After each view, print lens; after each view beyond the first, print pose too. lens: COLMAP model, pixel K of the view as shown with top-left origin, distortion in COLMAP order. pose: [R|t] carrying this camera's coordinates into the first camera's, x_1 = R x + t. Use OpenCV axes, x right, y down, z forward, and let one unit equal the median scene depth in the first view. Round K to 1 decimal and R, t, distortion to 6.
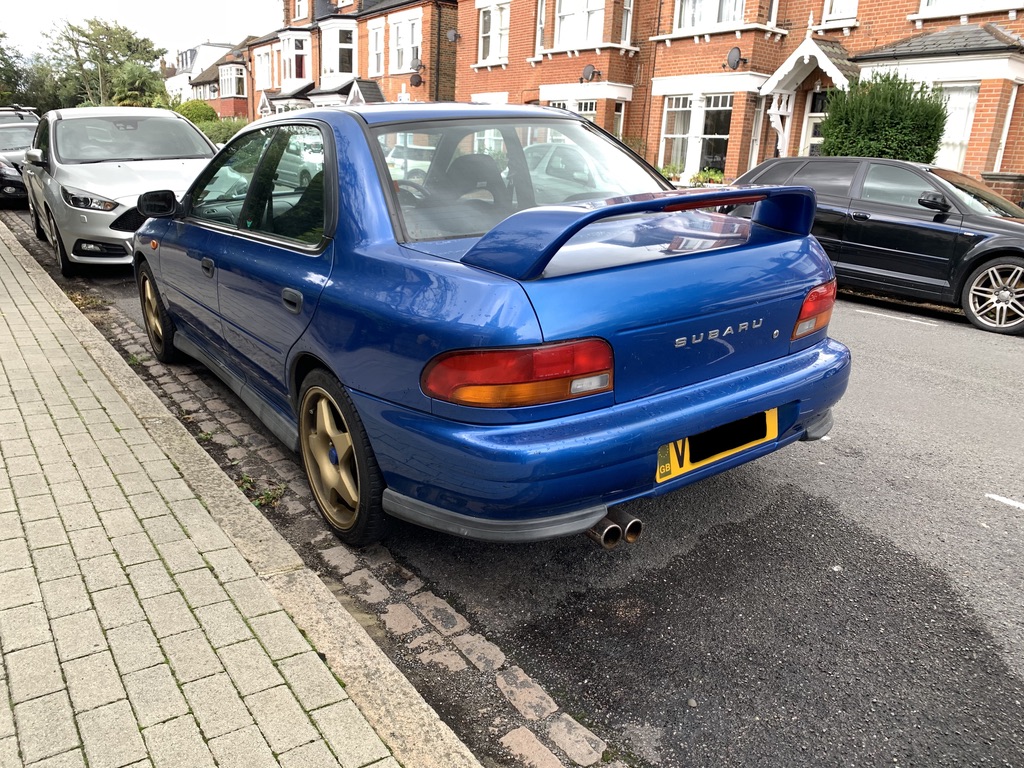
lens RADIAL K [[784.4, 0, 517.5], [0, 784.4, 375.7], [0, 0, 1]] dist [0.020237, -0.016724]
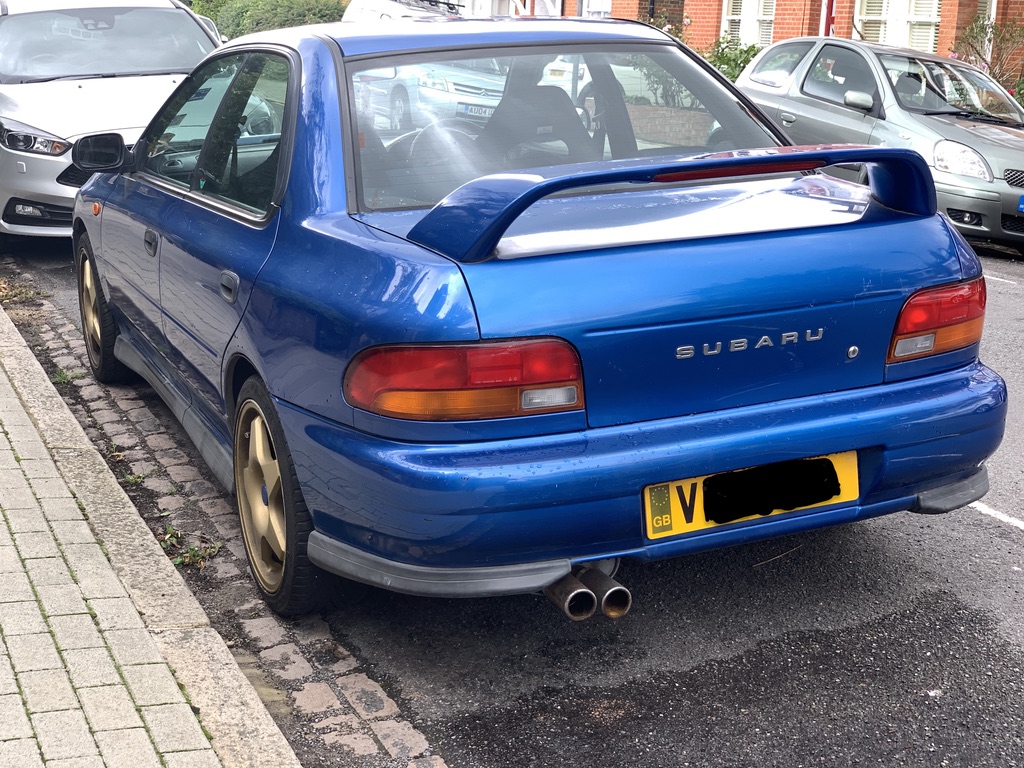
lens RADIAL K [[1529.2, 0, 506.3], [0, 1529.2, 380.2], [0, 0, 1]] dist [0.035965, 0.000000]
pose [[0.978009, 0.043235, -0.204033, 0.269556], [-0.055471, 0.996965, -0.054631, 0.058618], [0.201052, 0.064747, 0.977438, -0.370078]]
